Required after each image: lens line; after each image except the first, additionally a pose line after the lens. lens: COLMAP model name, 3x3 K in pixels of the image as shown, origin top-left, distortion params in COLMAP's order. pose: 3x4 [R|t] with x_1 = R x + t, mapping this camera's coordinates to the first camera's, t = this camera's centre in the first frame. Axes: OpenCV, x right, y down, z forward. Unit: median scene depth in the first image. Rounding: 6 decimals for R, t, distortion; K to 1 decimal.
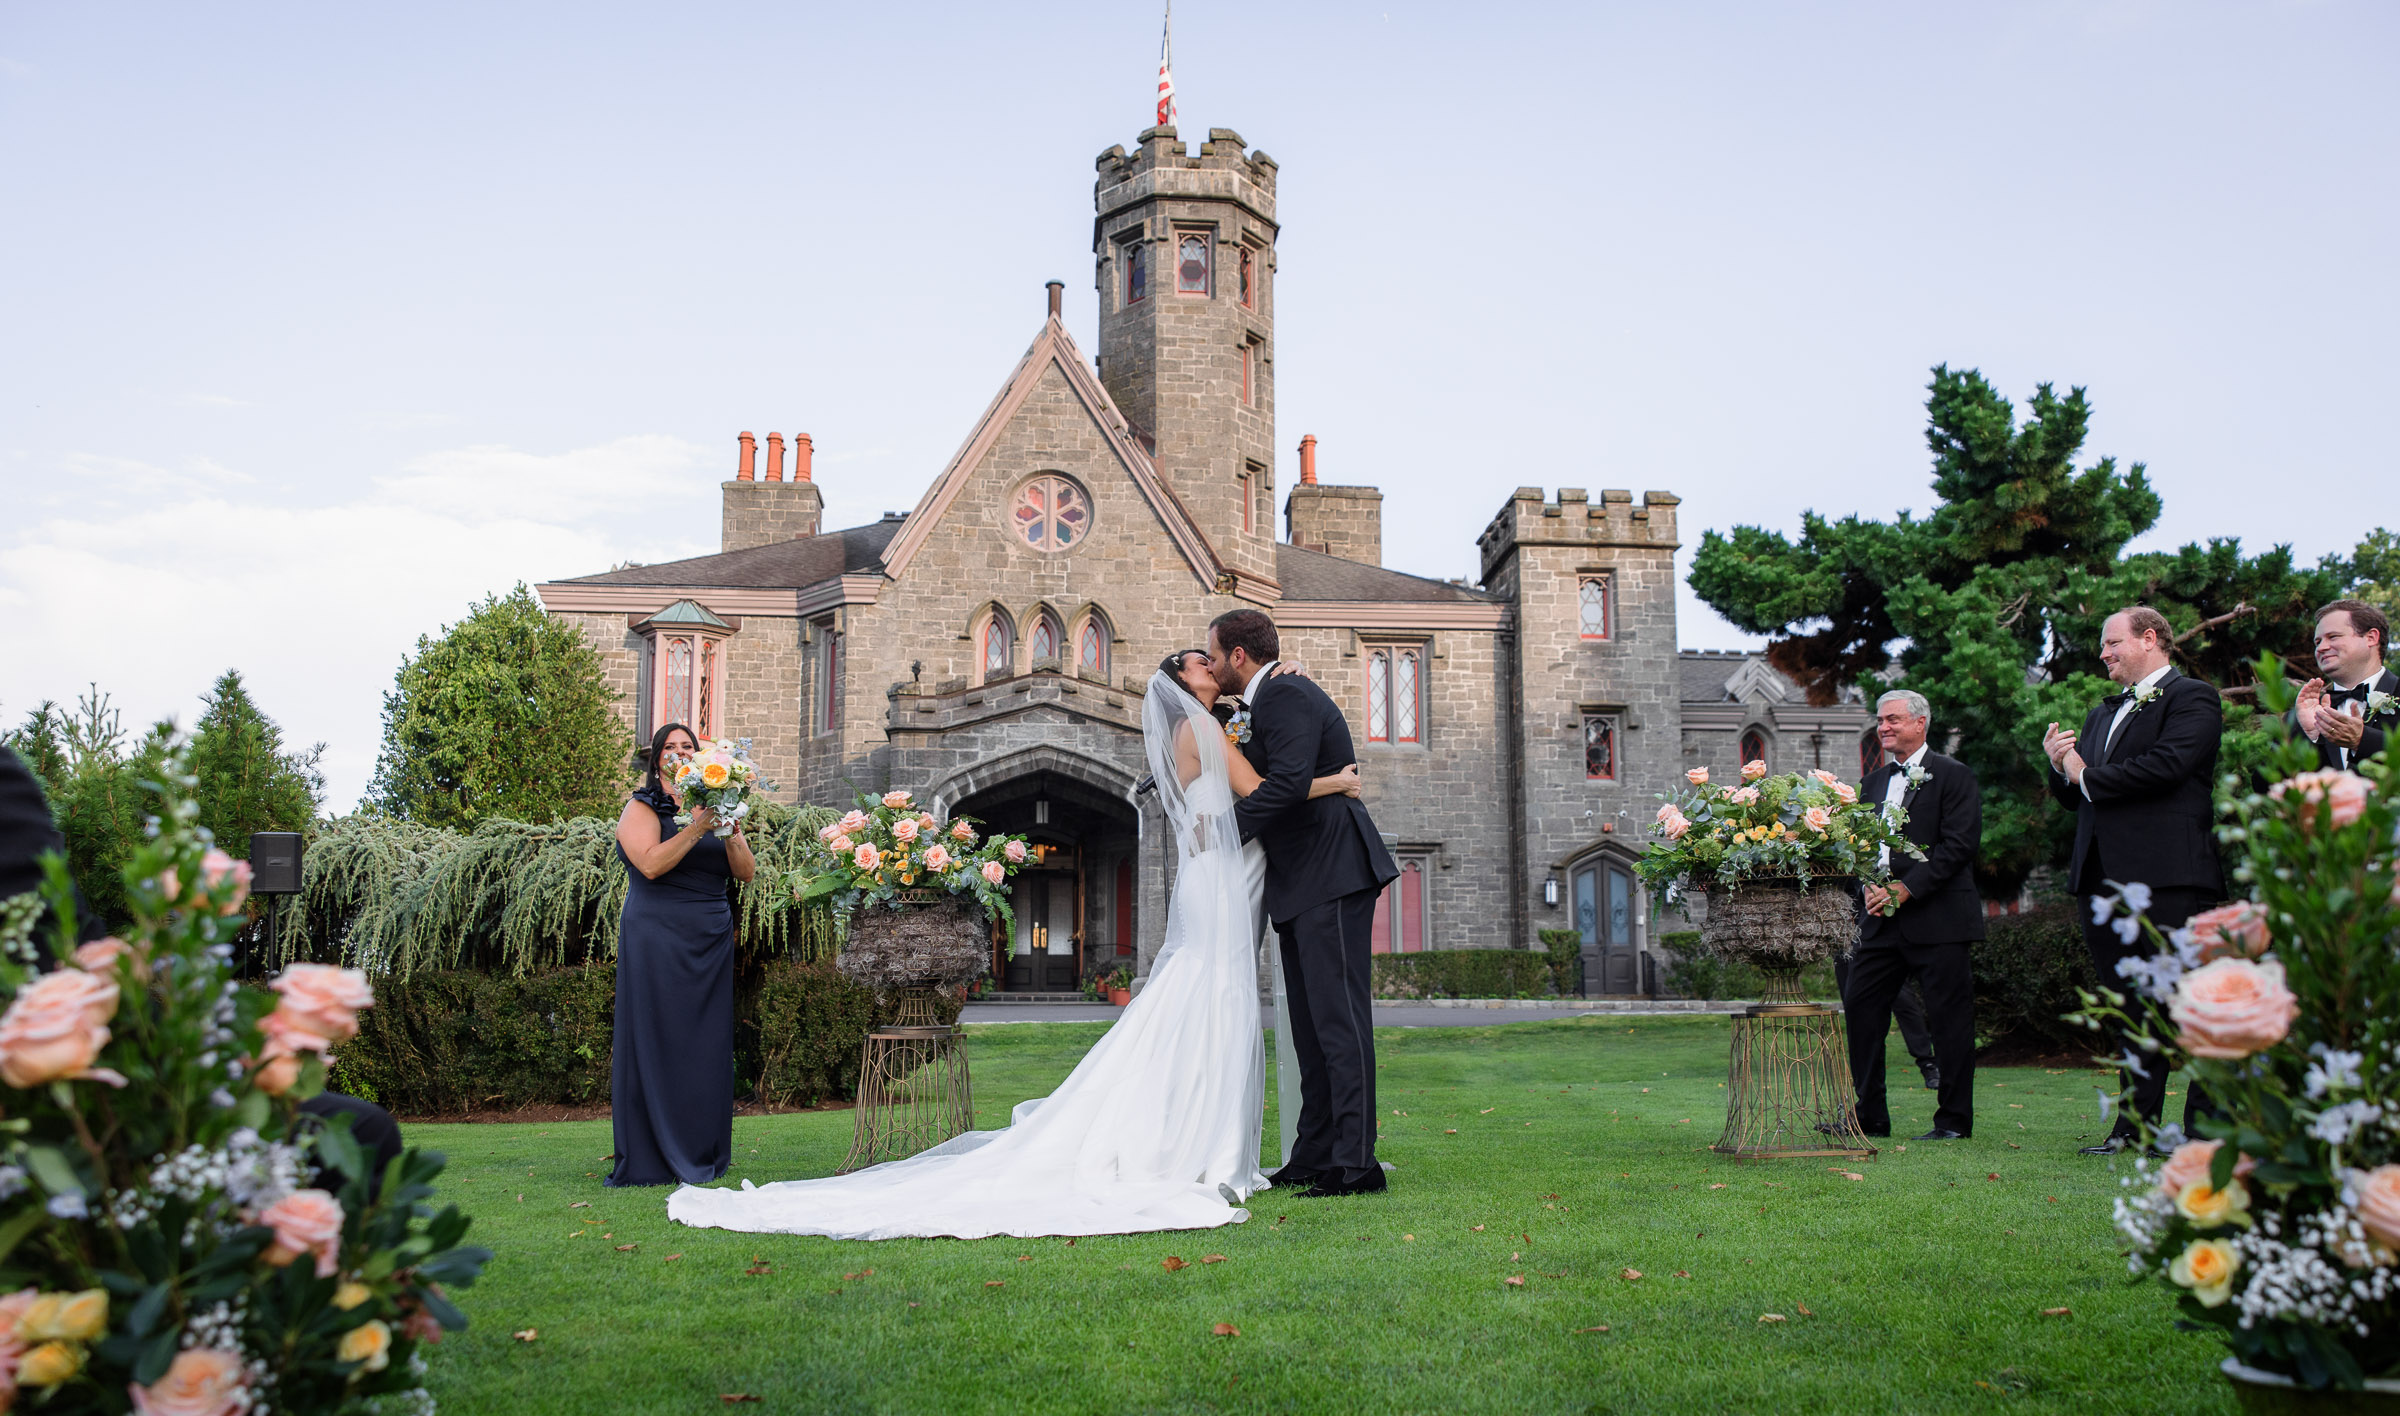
lens RADIAL K [[1980.7, 0, 1201.2], [0, 1980.7, 802.7], [0, 0, 1]] dist [0.049419, 0.001433]
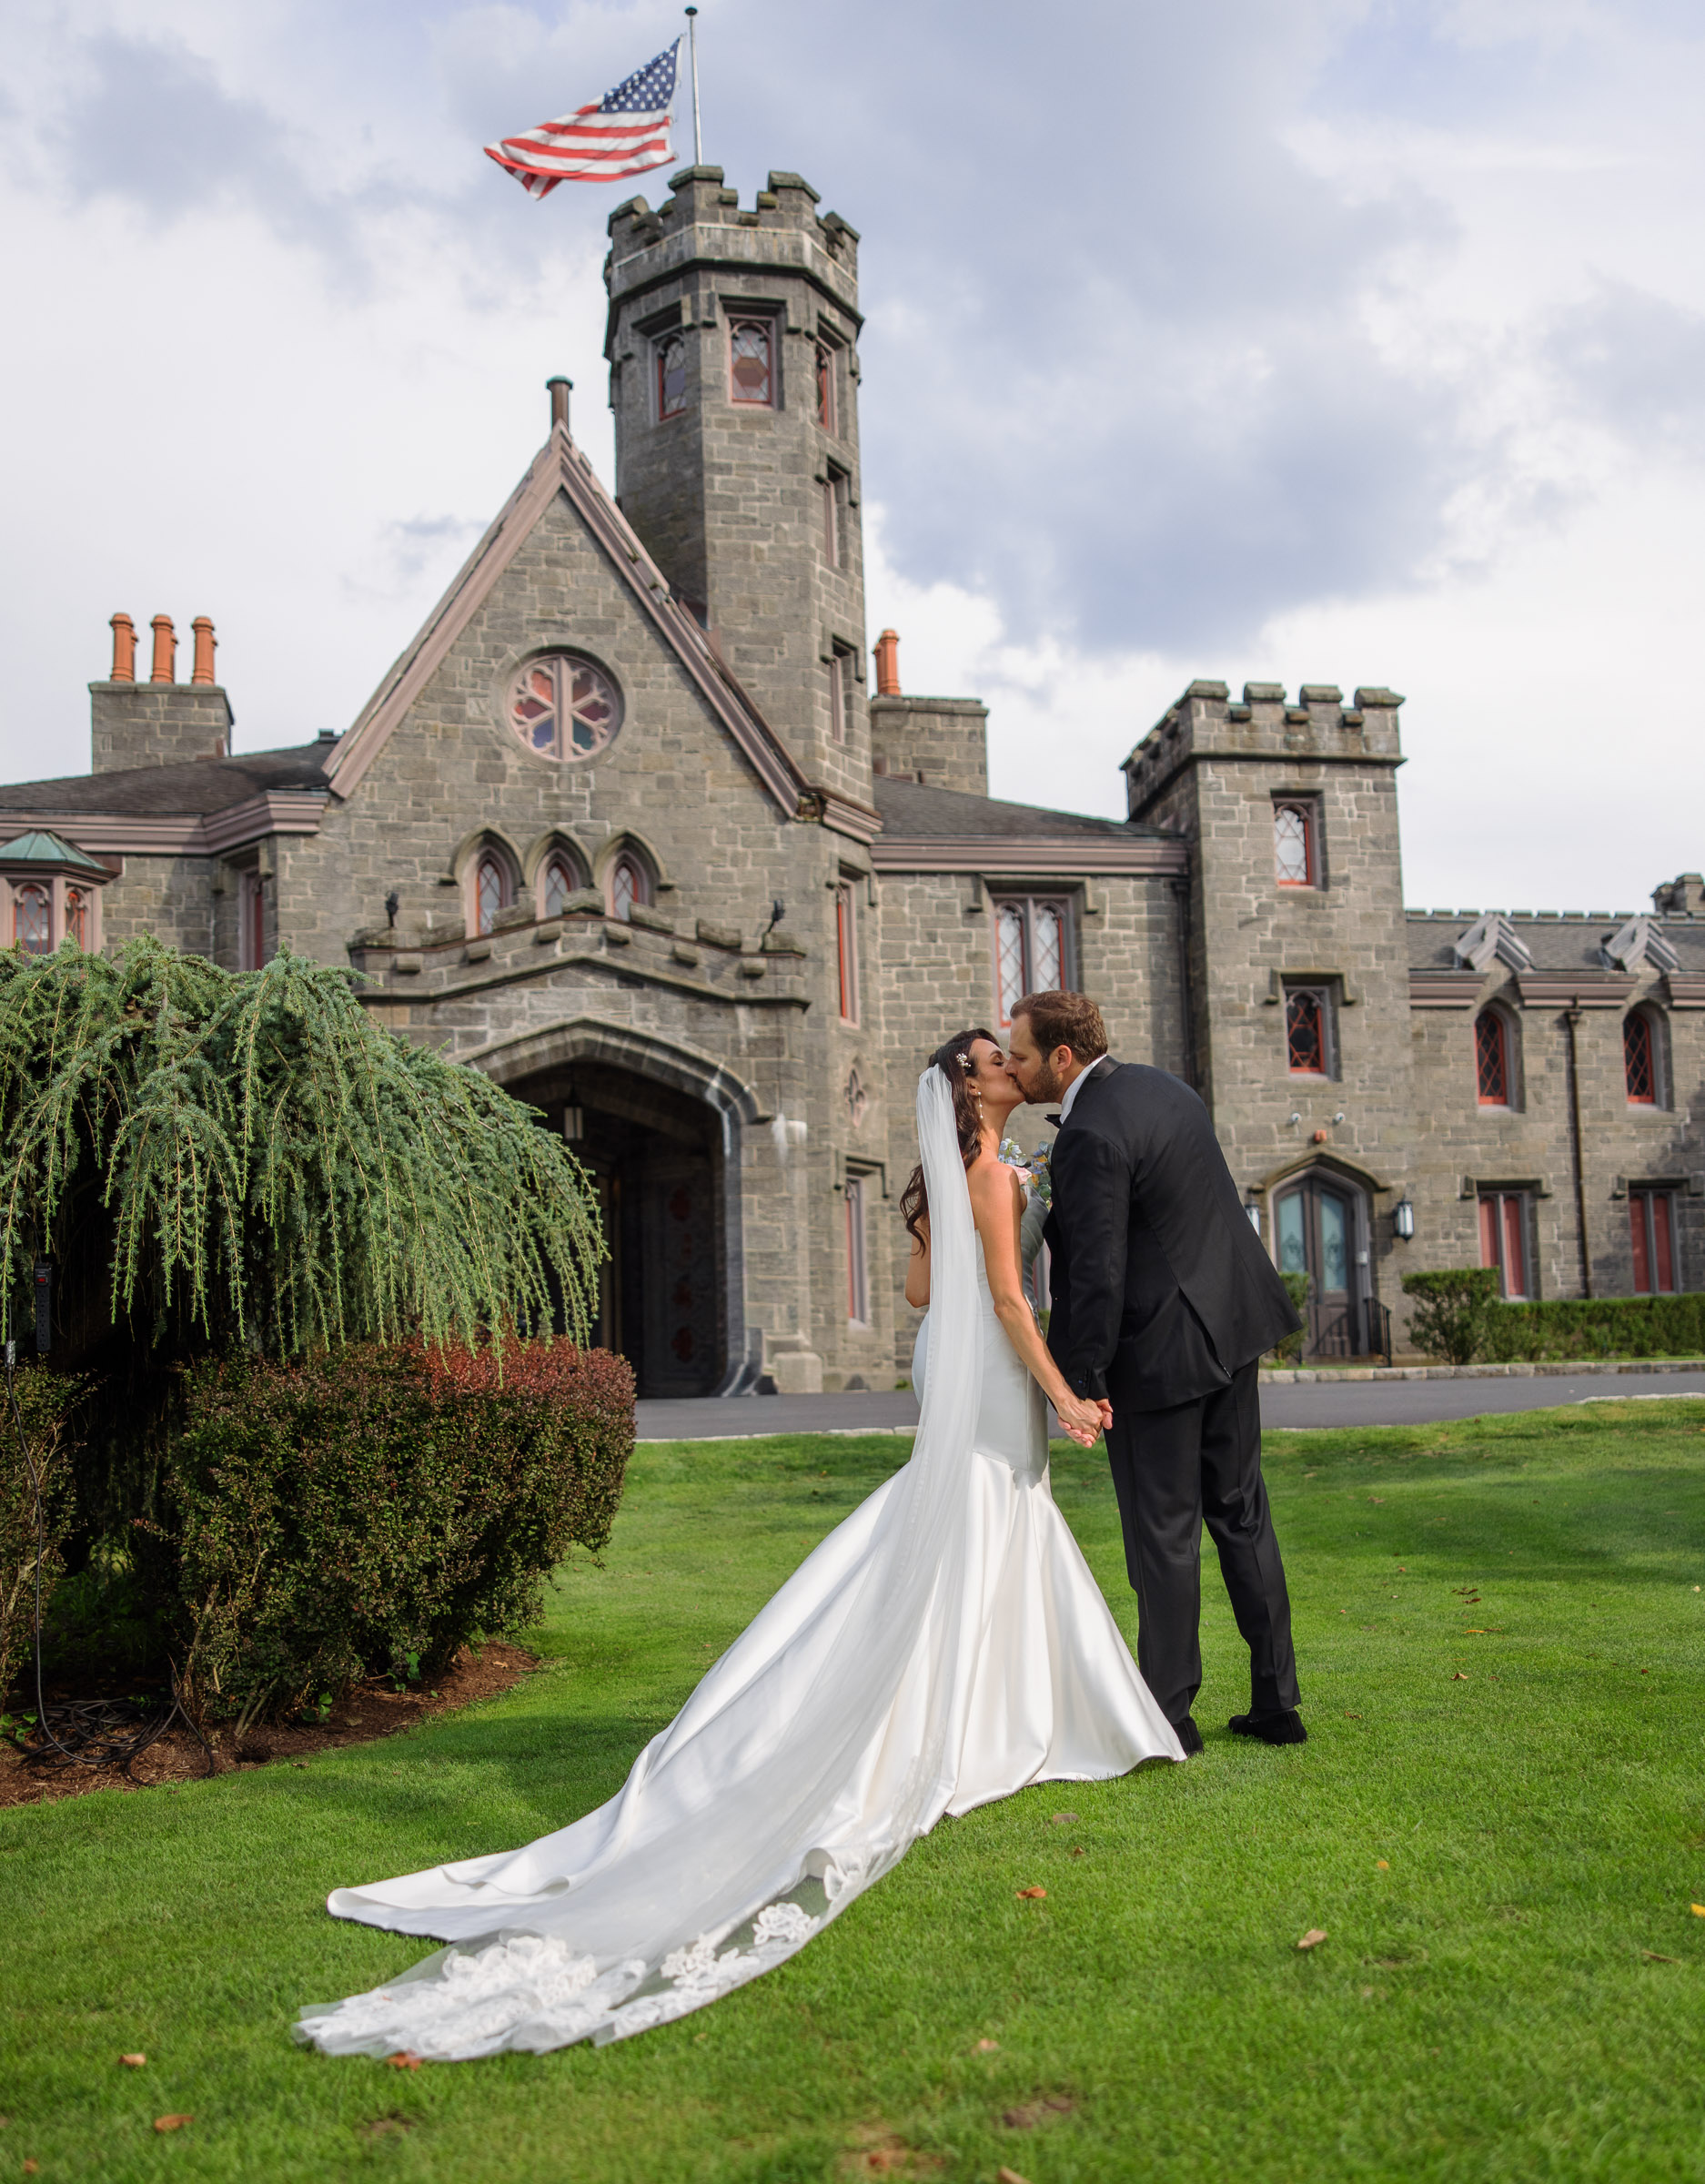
lens RADIAL K [[2097.2, 0, 871.1], [0, 2097.2, 1273.1], [0, 0, 1]] dist [0.031086, -0.031061]
pose [[0.994156, -0.024419, 0.105159, -0.049332], [0.018516, 0.998217, 0.056753, 0.015774], [-0.106357, -0.054474, 0.992835, 0.221405]]
